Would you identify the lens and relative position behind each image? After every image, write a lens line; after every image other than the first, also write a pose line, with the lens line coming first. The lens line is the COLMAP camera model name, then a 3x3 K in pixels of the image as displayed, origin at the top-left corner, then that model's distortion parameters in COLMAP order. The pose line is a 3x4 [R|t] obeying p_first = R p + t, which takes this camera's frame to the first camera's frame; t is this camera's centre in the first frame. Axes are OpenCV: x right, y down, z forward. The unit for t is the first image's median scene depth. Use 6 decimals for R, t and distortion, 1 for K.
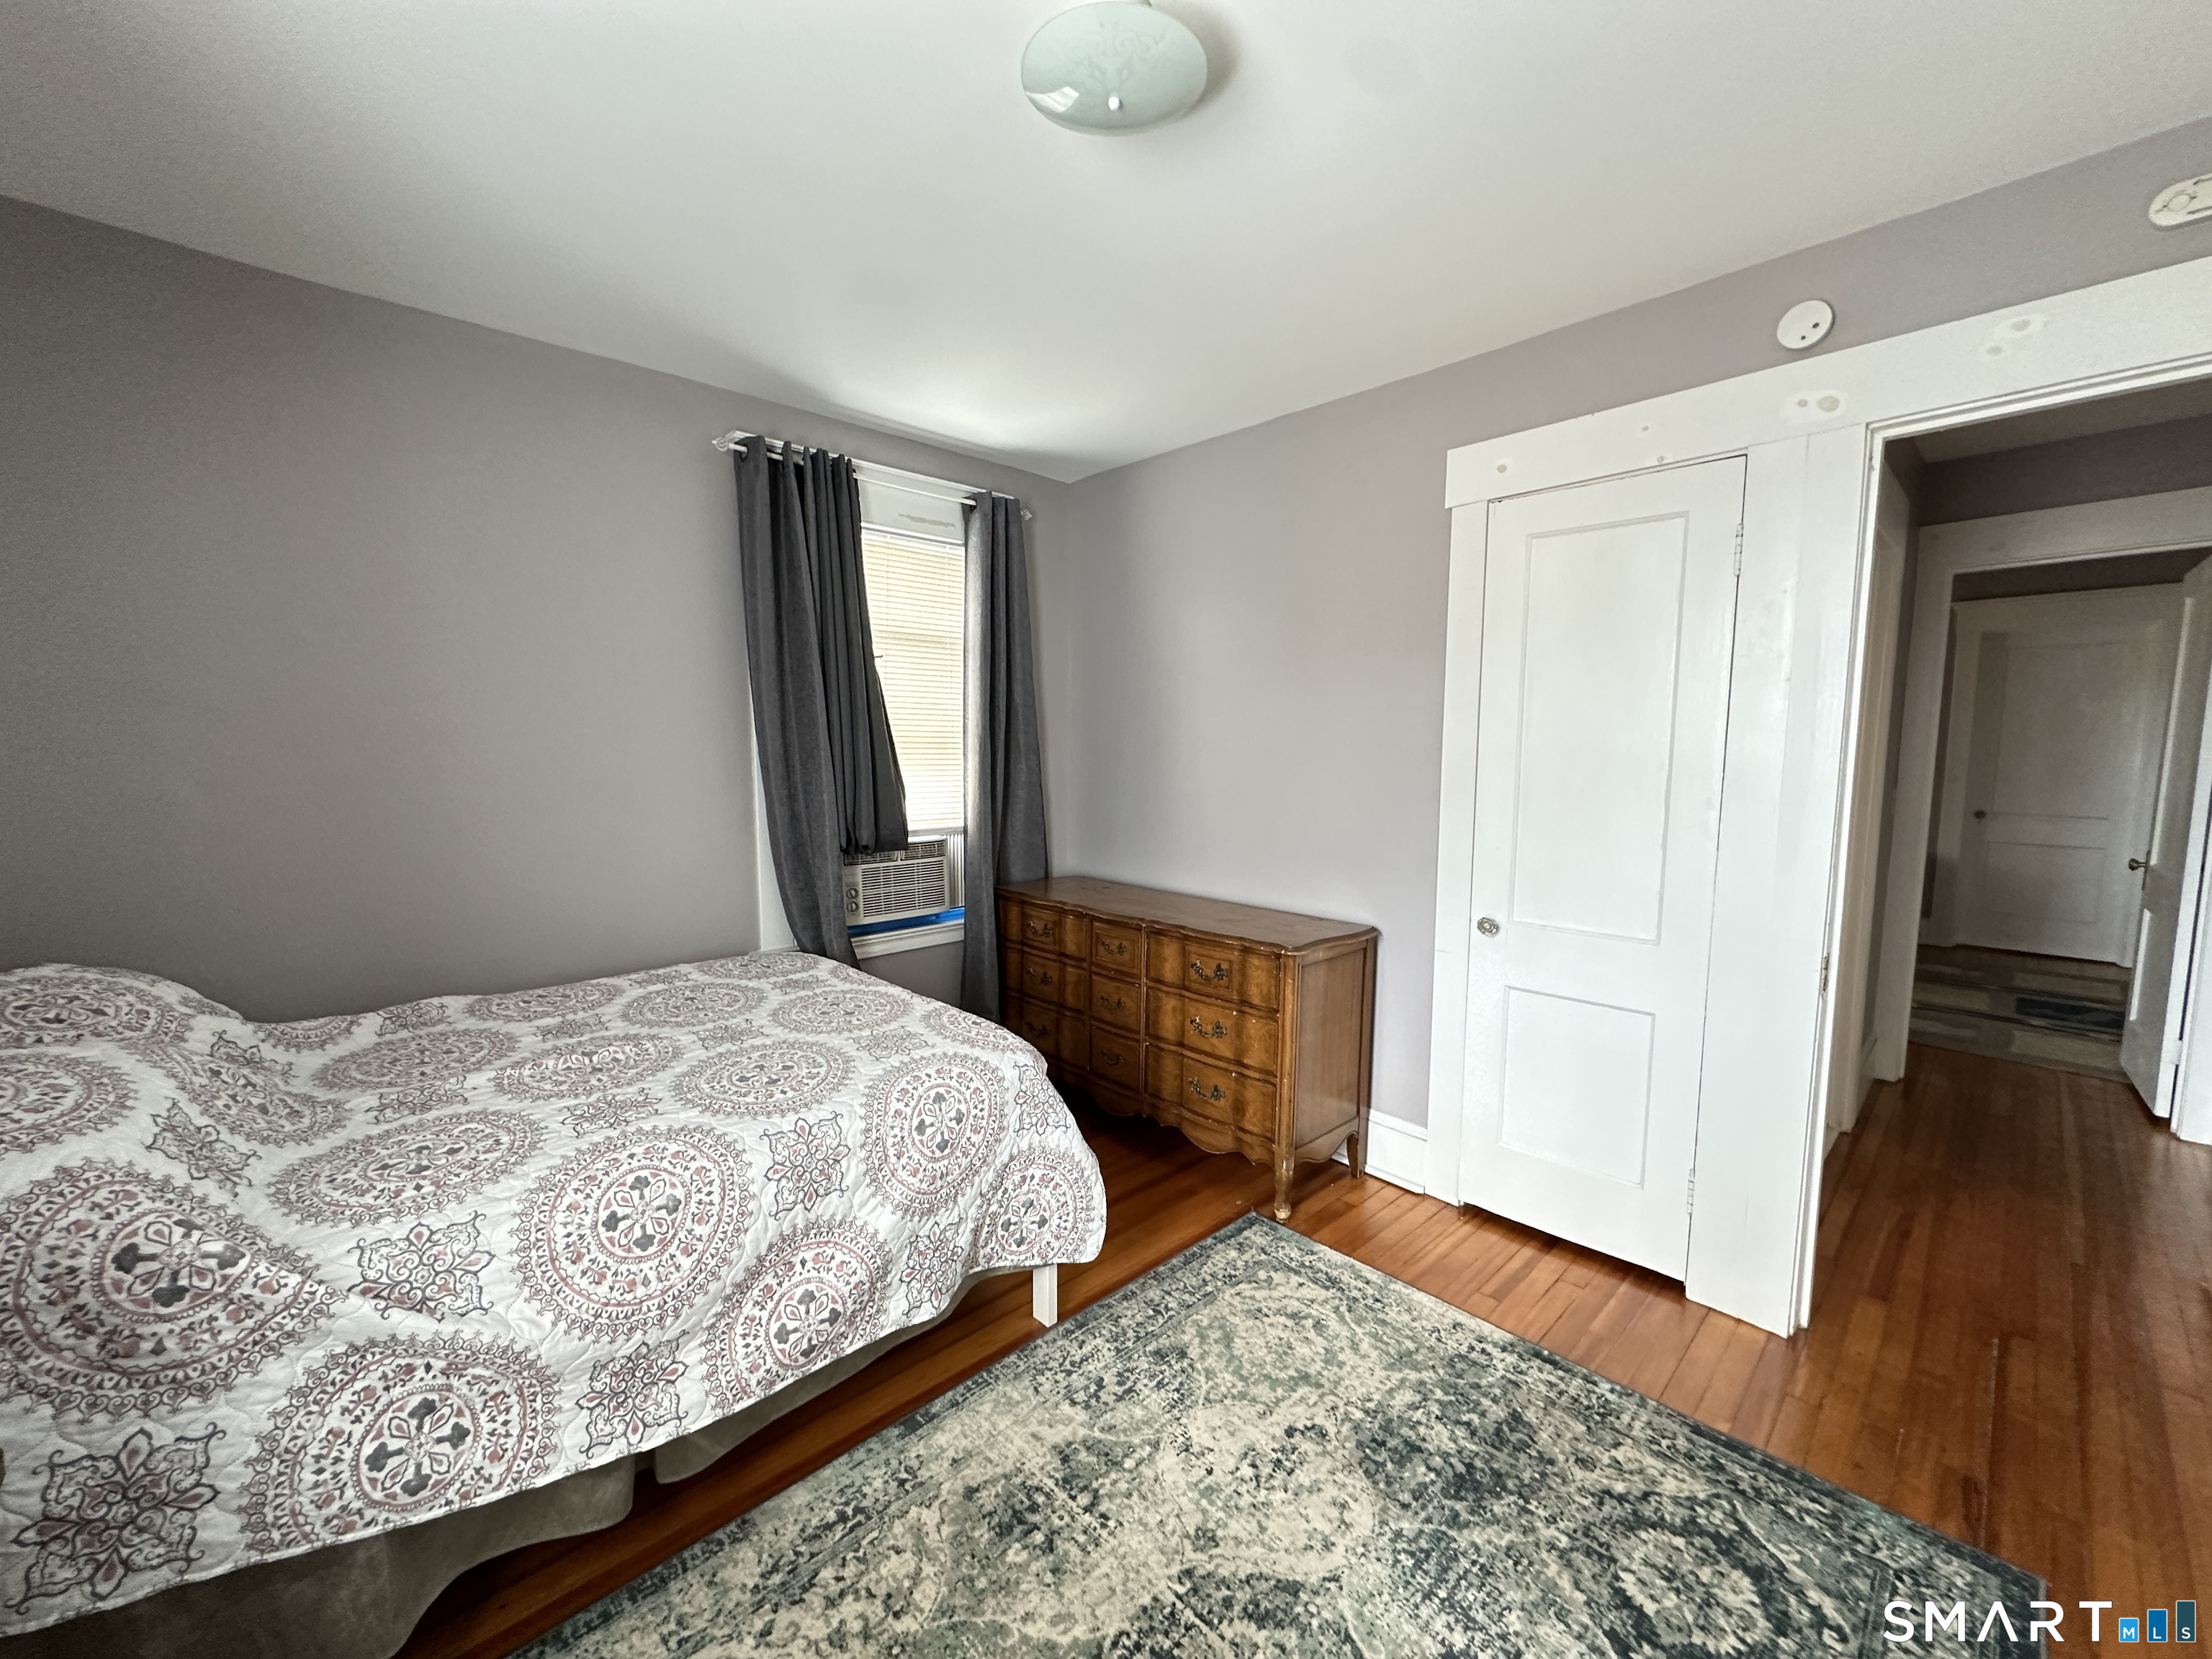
lens RADIAL K [[883.7, 0, 1106.0], [0, 883.7, 829.5], [0, 0, 1]] dist [-0.001650, 0.000734]
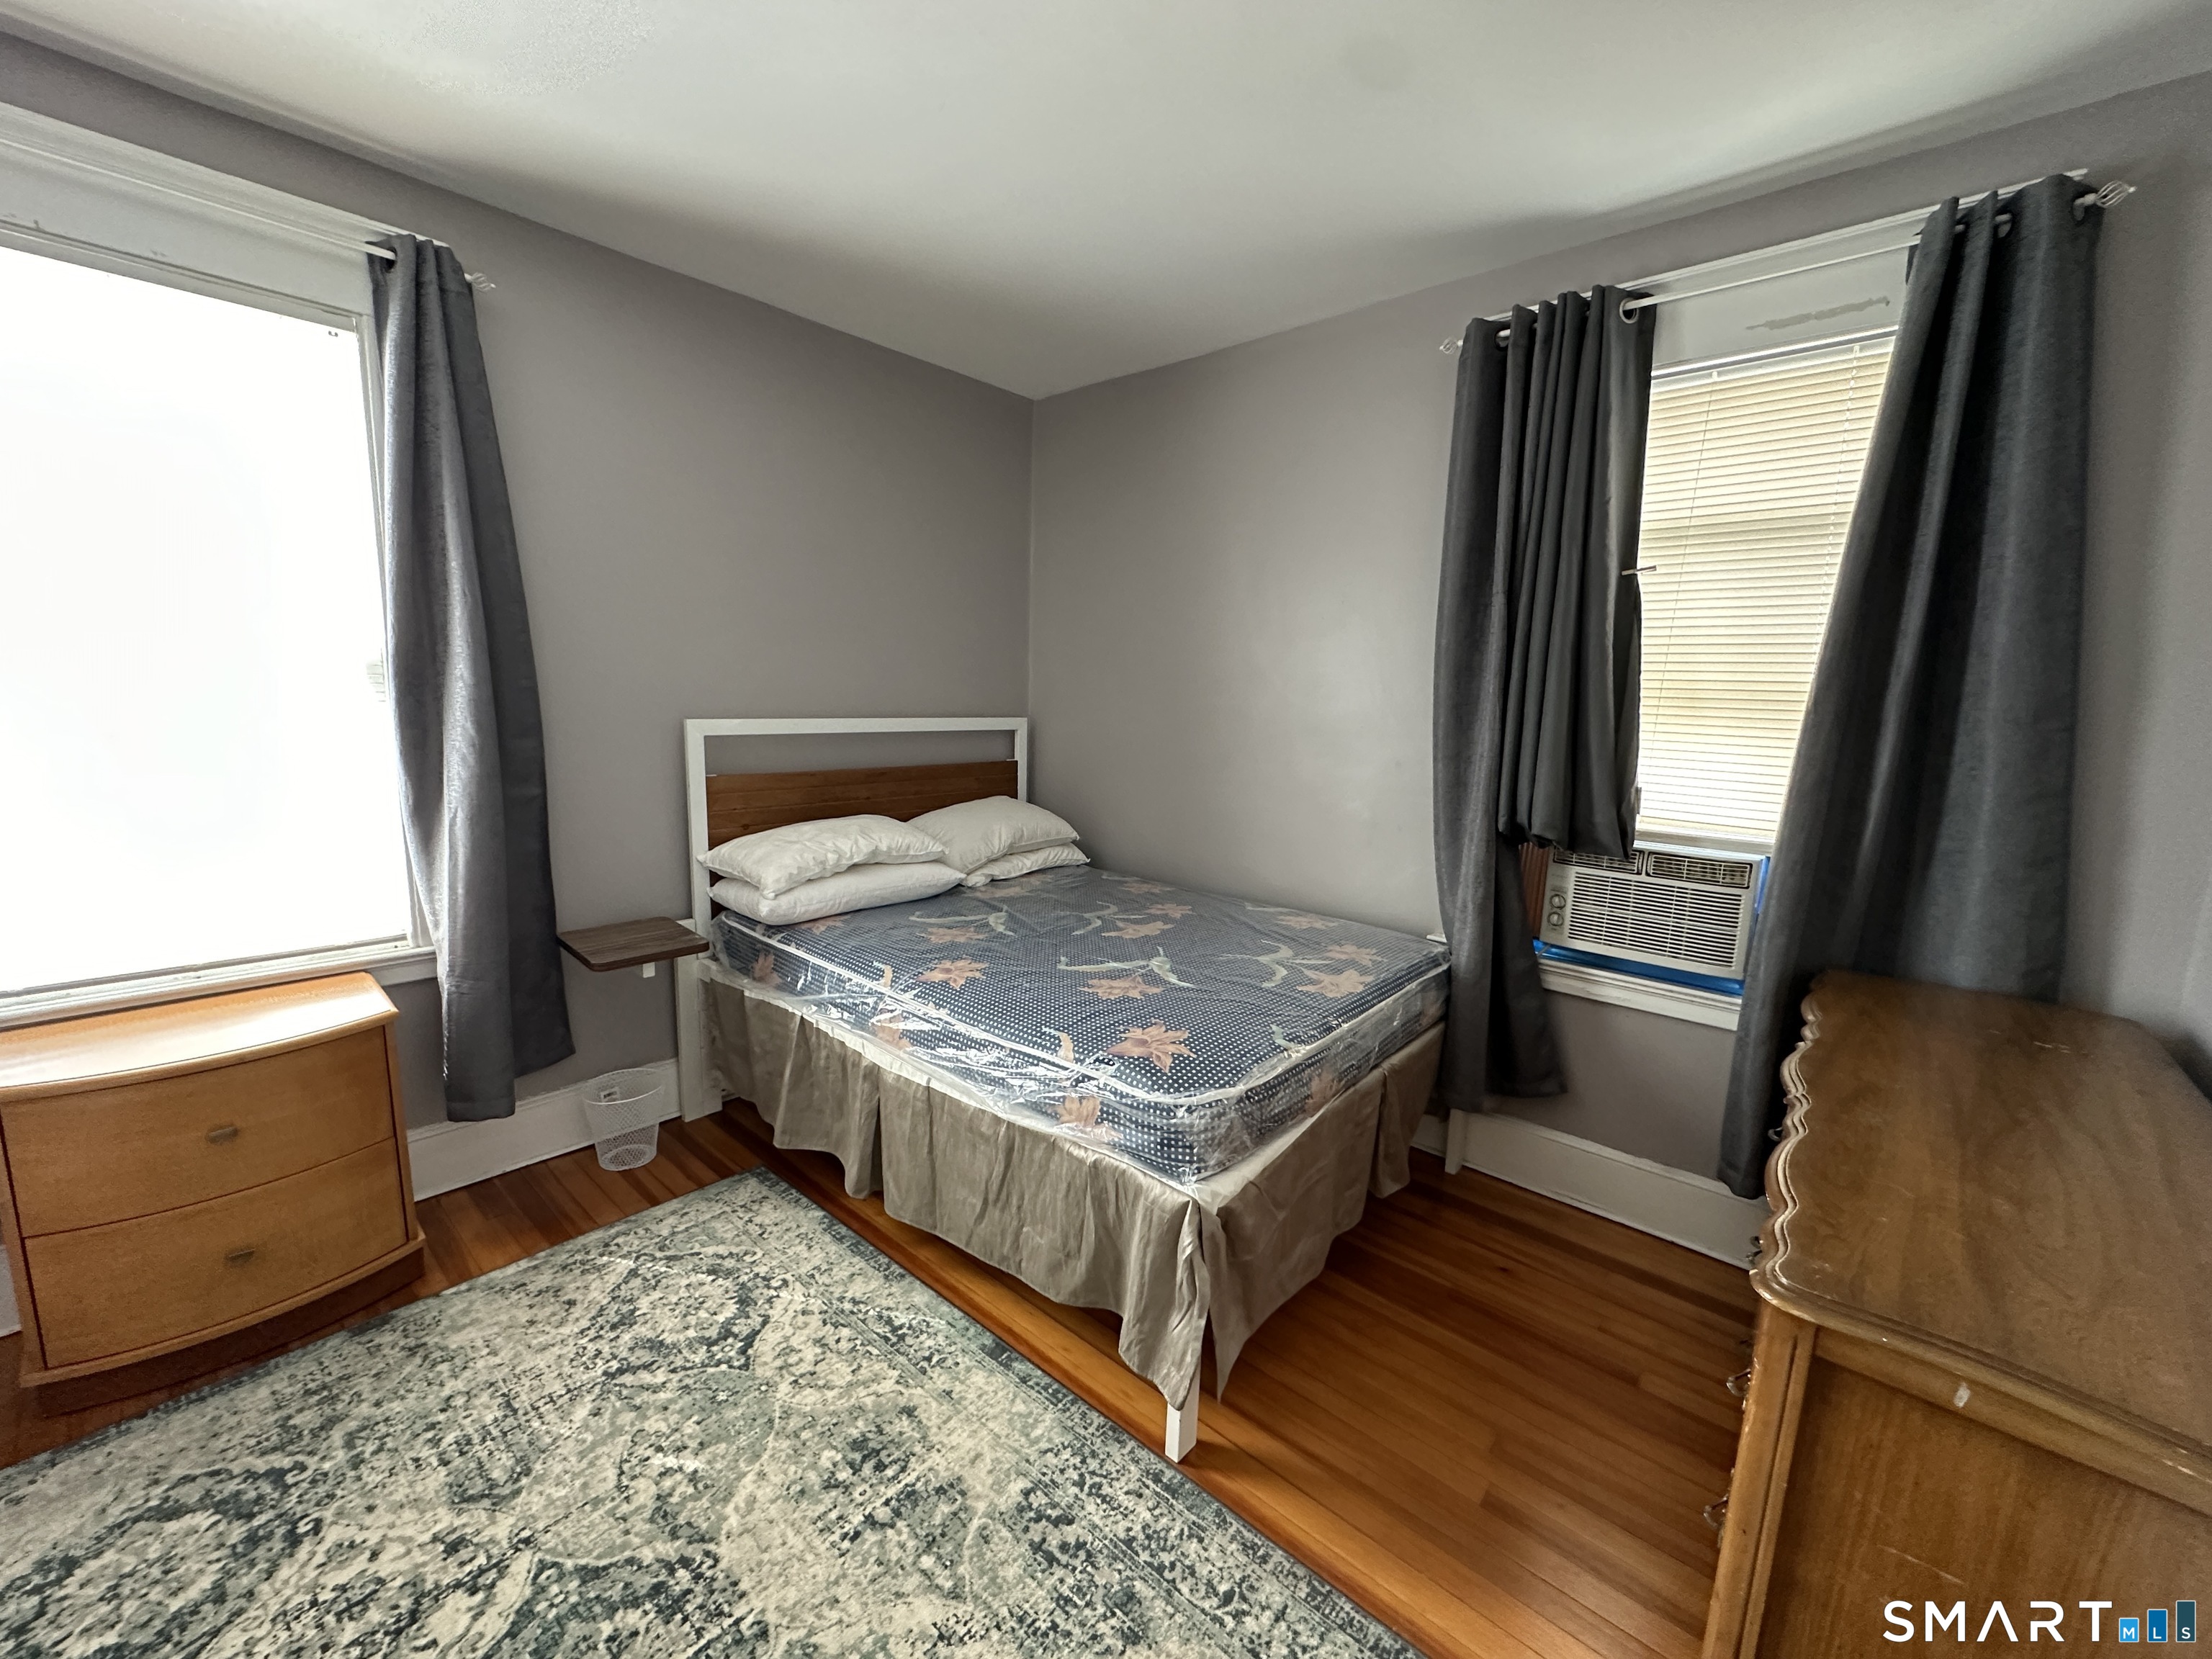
lens RADIAL K [[883.7, 0, 1106.0], [0, 883.7, 829.5], [0, 0, 1]] dist [-0.001650, 0.000734]
pose [[0.083449, 0.157685, -0.983957, 0.760556], [-0.125552, 0.981197, 0.146595, -0.090544], [0.988571, 0.111304, 0.101677, 1.036367]]
